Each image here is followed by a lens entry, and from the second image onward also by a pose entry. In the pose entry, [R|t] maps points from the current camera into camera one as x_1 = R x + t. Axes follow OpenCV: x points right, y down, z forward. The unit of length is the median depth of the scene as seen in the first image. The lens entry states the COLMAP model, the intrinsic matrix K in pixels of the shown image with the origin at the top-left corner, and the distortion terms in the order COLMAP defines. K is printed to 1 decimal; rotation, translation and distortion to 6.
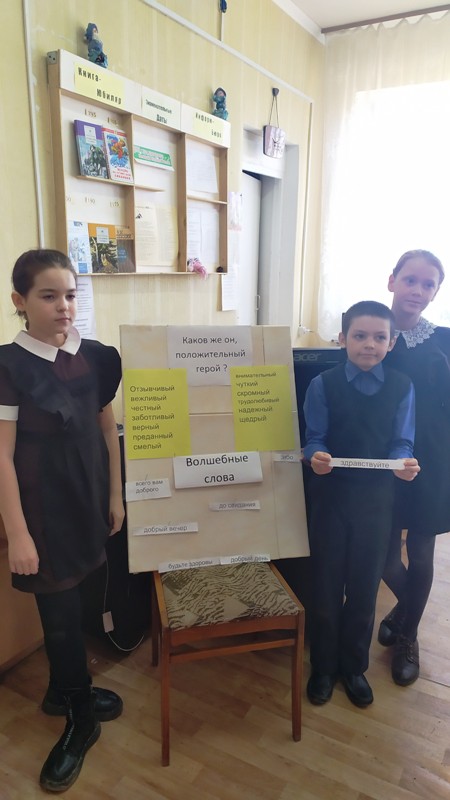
lens RADIAL K [[606.1, 0, 226.4], [0, 606.1, 405.8], [0, 0, 1]] dist [0.013213, -0.003909]
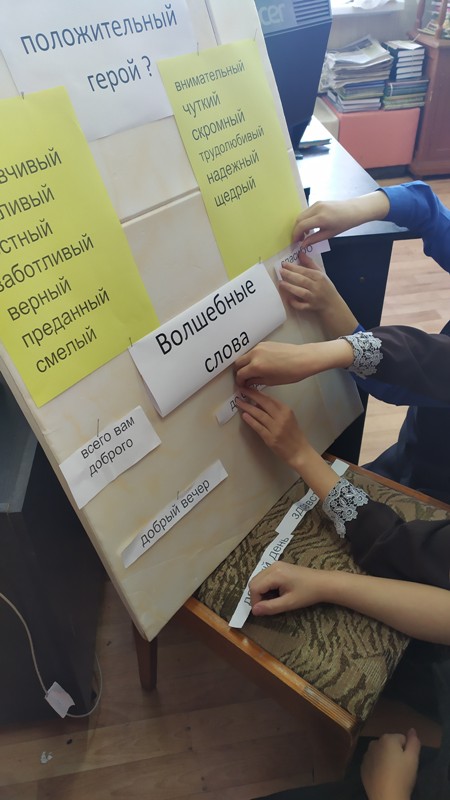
lens RADIAL K [[606.1, 0, 225.2], [0, 606.1, 399.5], [0, 0, 1]] dist [0.013213, -0.003909]
pose [[0.760452, -0.420849, 0.494569, -0.249767], [0.153743, 0.856609, 0.492527, -0.068372], [-0.630933, -0.298507, 0.716113, 0.688553]]
